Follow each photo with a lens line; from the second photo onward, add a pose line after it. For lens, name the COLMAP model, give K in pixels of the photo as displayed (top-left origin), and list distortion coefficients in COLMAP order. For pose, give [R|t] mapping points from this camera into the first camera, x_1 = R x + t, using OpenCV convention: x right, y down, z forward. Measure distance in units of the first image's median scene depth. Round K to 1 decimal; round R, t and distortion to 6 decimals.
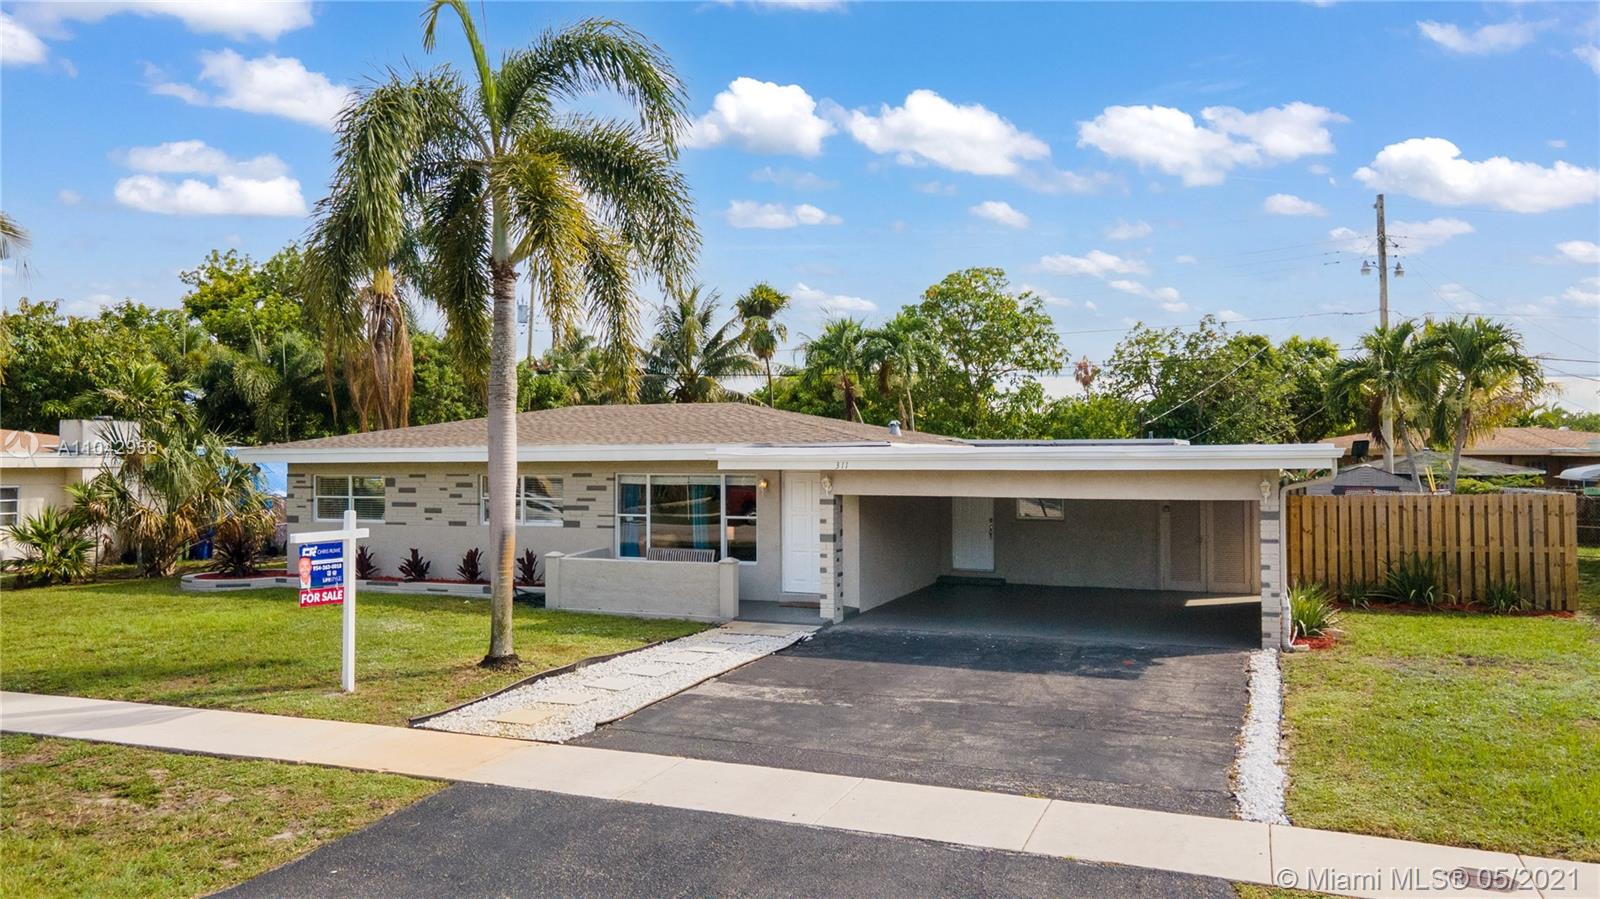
lens RADIAL K [[1163.4, 0, 795.6], [0, 1163.4, 447.7], [0, 0, 1]] dist [0.017093, 0.052619]
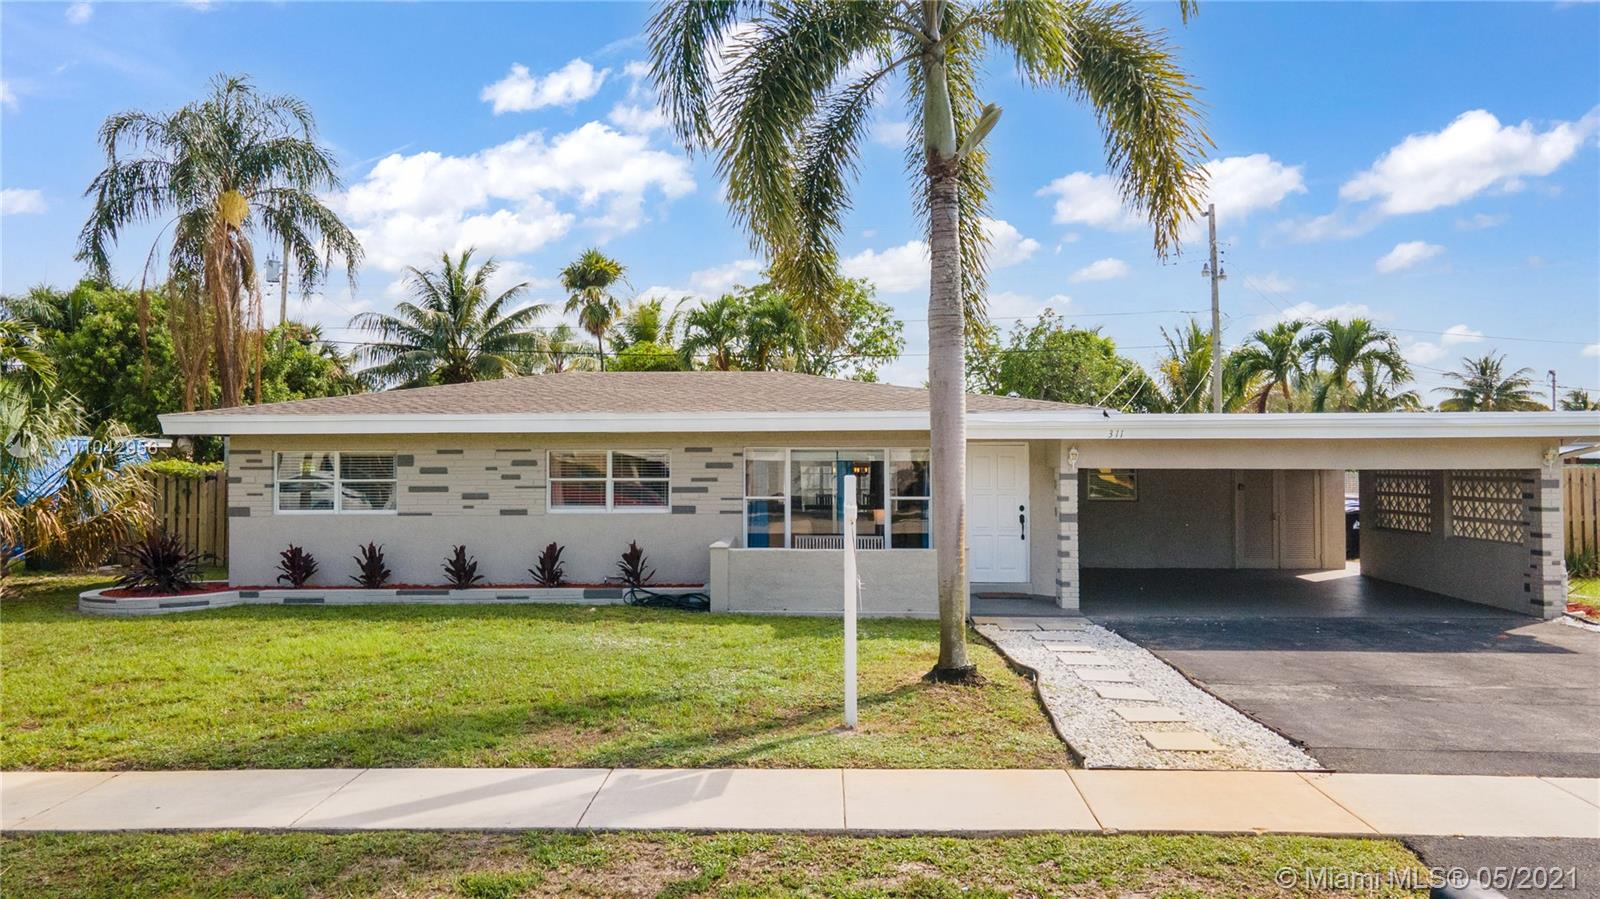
lens RADIAL K [[1163.4, 0, 795.6], [0, 1163.4, 447.7], [0, 0, 1]] dist [0.017093, 0.052619]
pose [[0.934435, 0.004543, 0.356105, -0.407882], [-0.004179, 0.999990, -0.001791, 0.023097], [-0.356110, 0.000186, 0.934444, 0.208865]]
